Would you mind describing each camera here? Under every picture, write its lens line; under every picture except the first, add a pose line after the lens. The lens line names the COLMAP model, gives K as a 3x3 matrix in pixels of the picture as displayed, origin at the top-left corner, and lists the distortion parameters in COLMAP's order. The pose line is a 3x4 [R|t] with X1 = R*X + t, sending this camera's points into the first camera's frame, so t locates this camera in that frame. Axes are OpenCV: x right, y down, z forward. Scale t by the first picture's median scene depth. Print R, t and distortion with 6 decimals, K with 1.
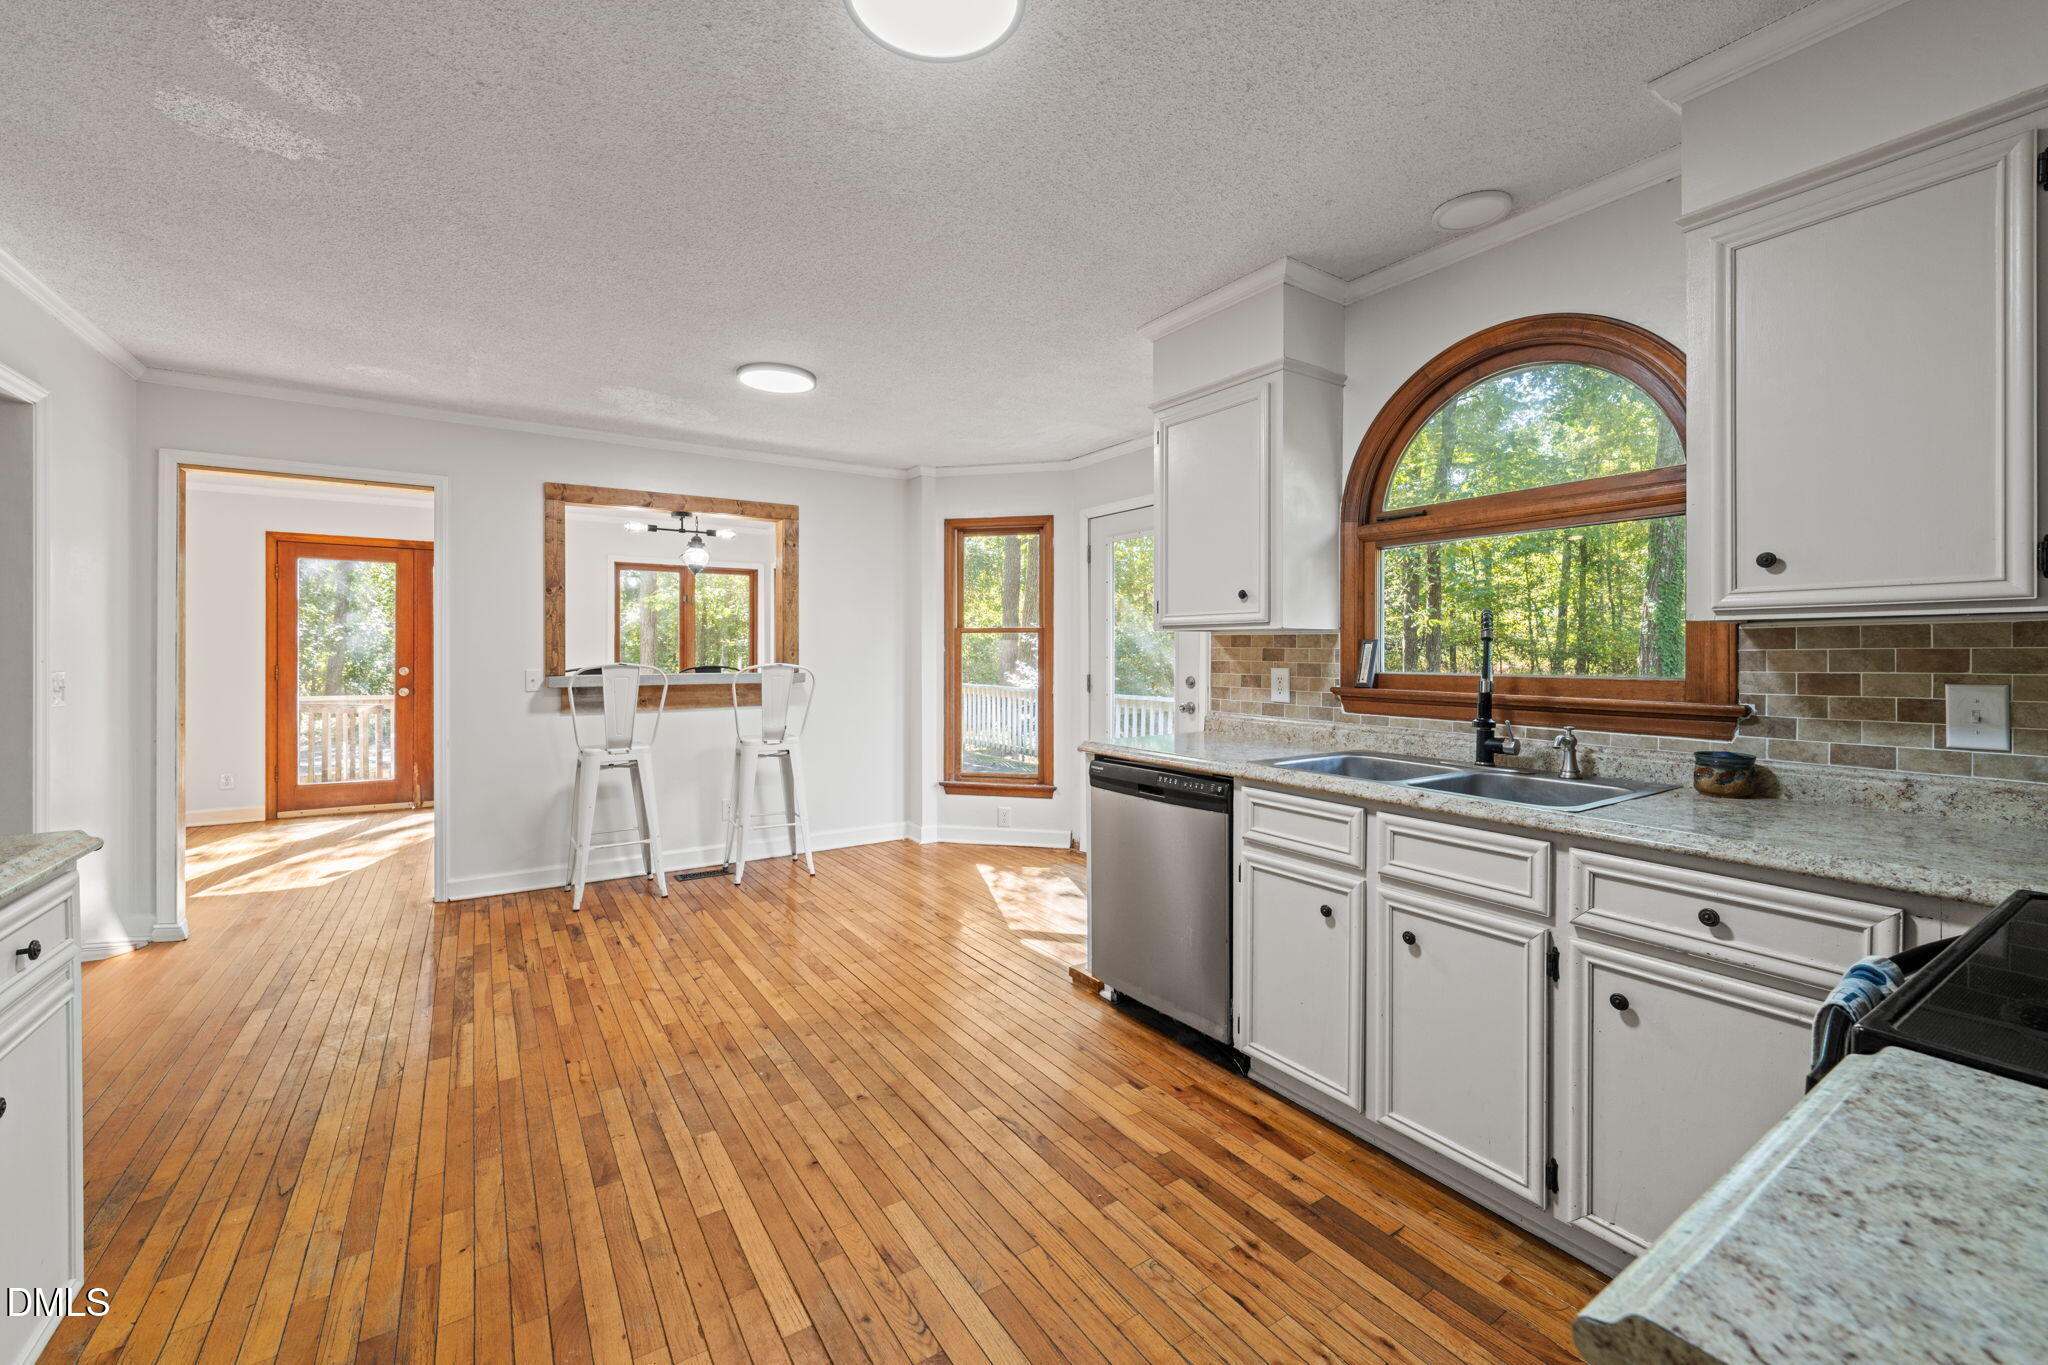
lens RADIAL K [[825.1, 0, 1009.4], [0, 825.1, 652.9], [0, 0, 1]] dist [-0.000146, -0.000055]
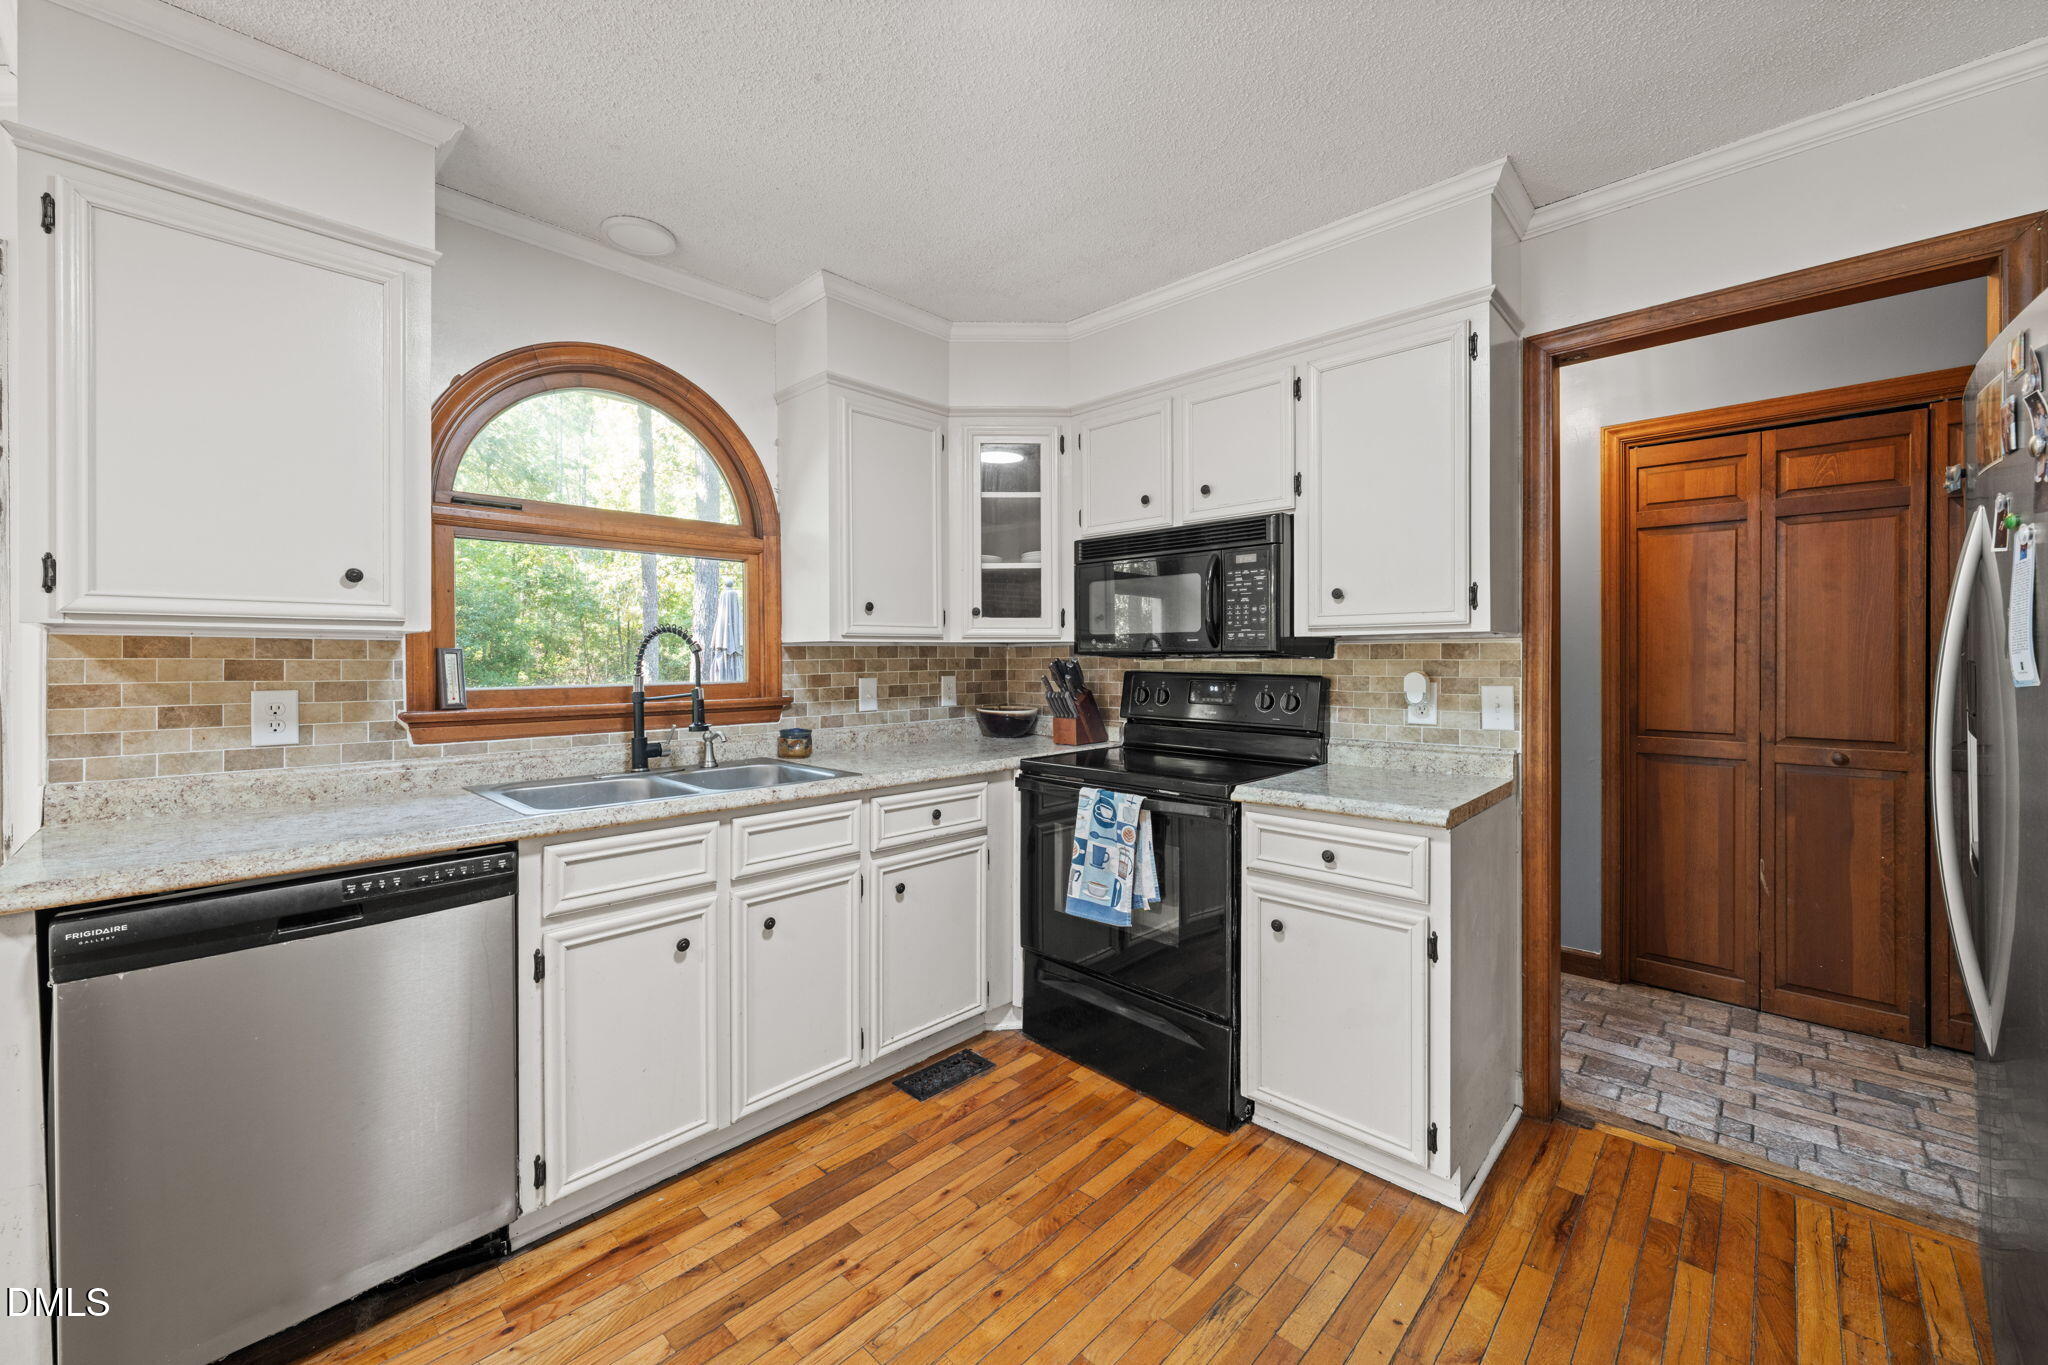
lens RADIAL K [[801.9, 0, 1011.8], [0, 801.9, 661.3], [0, 0, 1]] dist [-0.000991, 0.000106]
pose [[-0.227621, -0.003561, 0.973743, -0.324691], [0.005731, 0.999971, 0.004997, -0.003435], [-0.973733, 0.006718, -0.227594, 0.480639]]
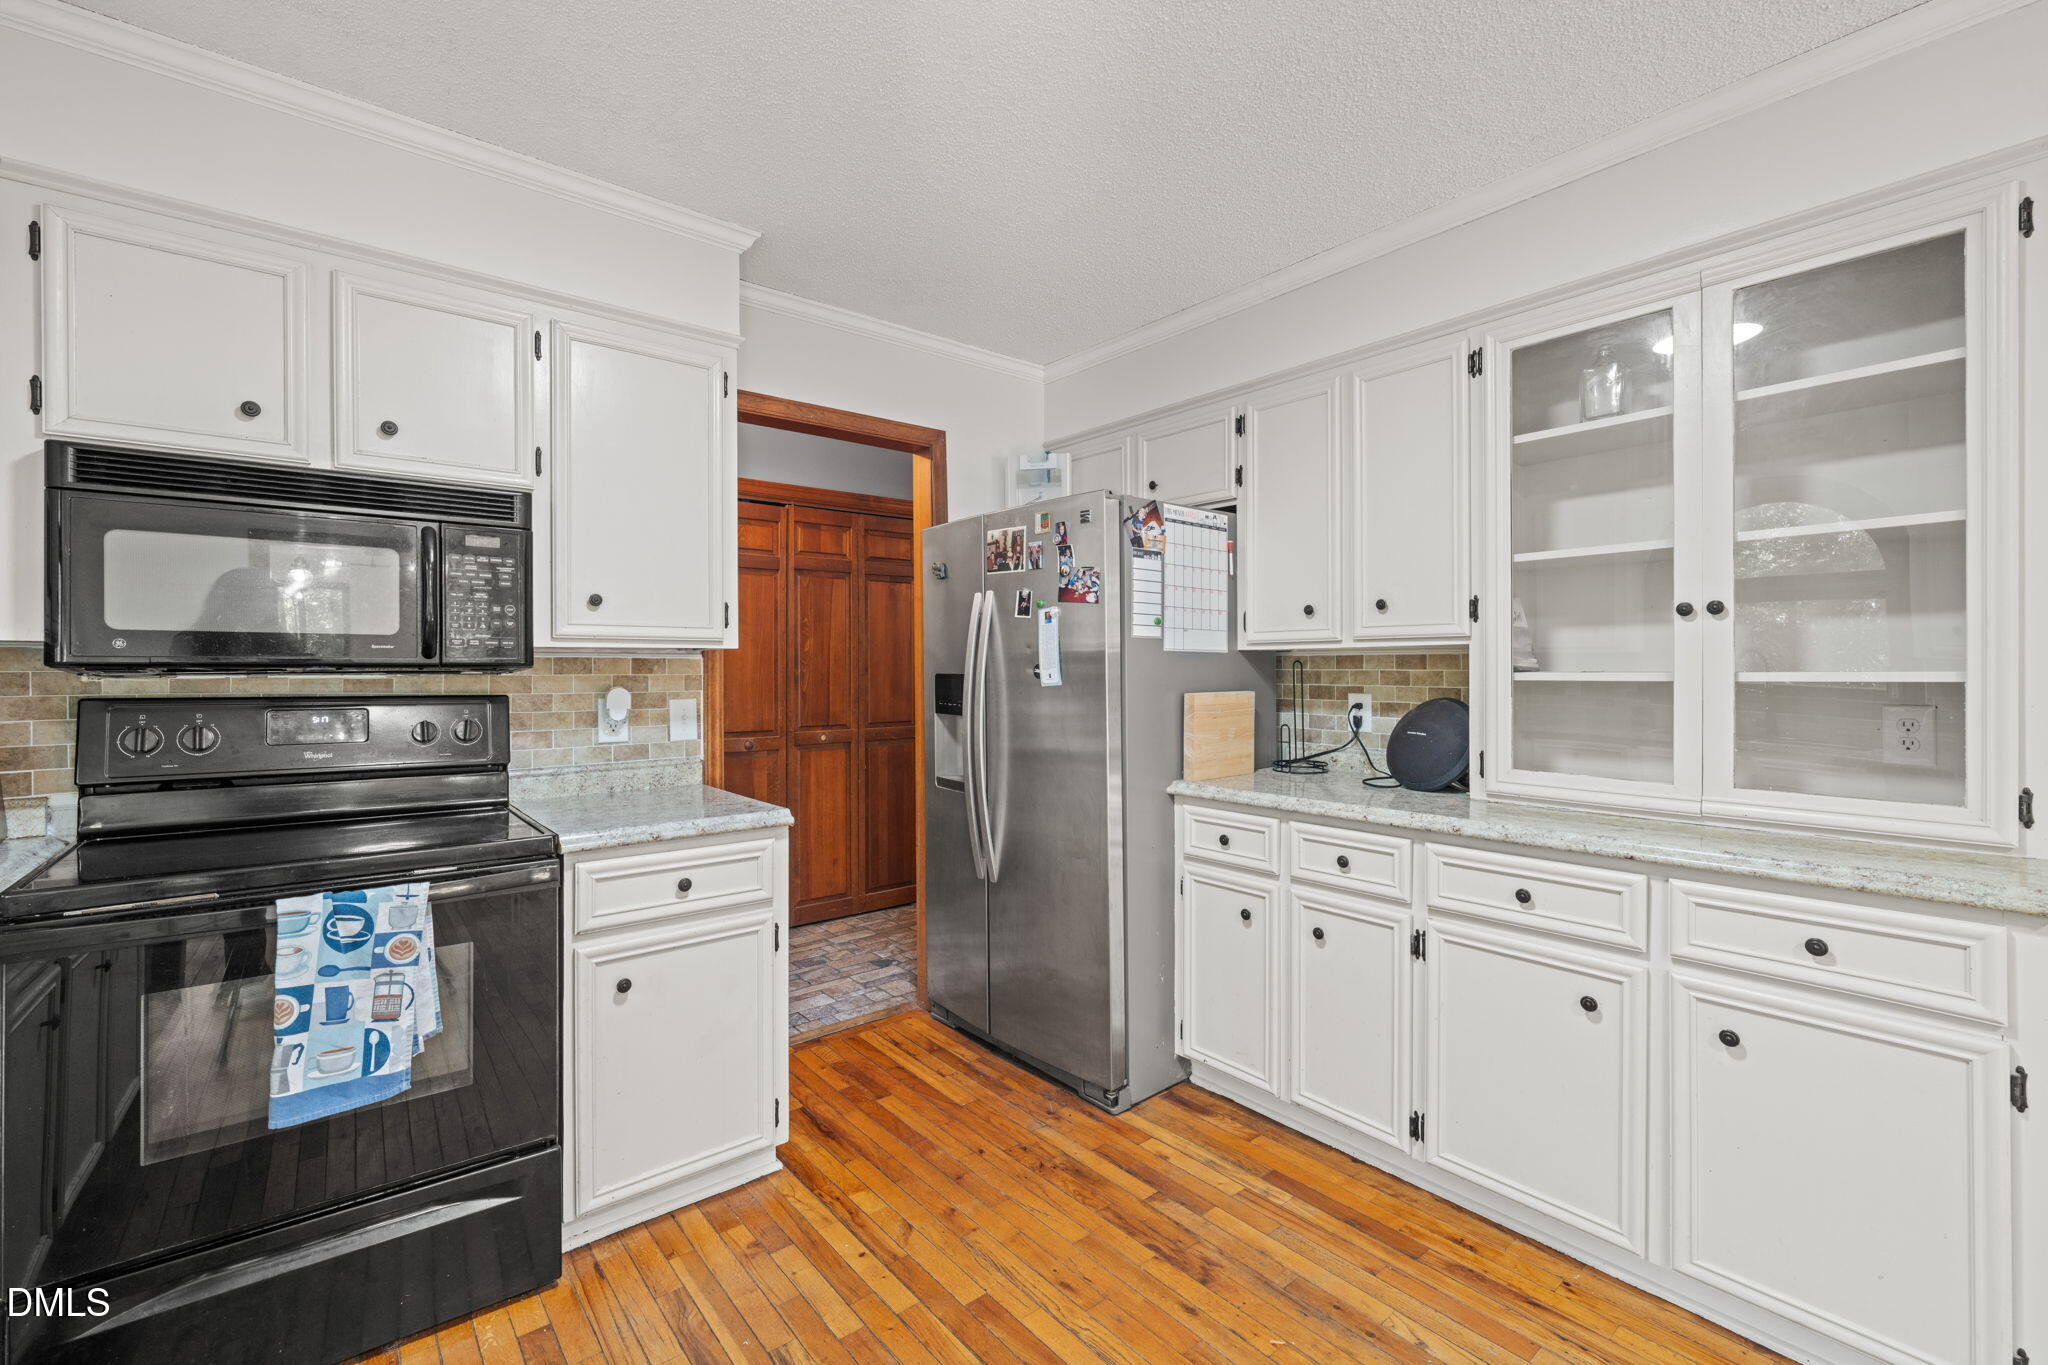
lens RADIAL K [[869.1, 0, 1015.4], [0, 869.1, 671.5], [0, 0, 1]] dist [-0.001152, -0.000069]
pose [[-0.993573, 0.002331, -0.113169, 0.000231], [0.001798, 0.999987, 0.004809, -0.004697], [0.113179, 0.004575, -0.993564, 0.712796]]
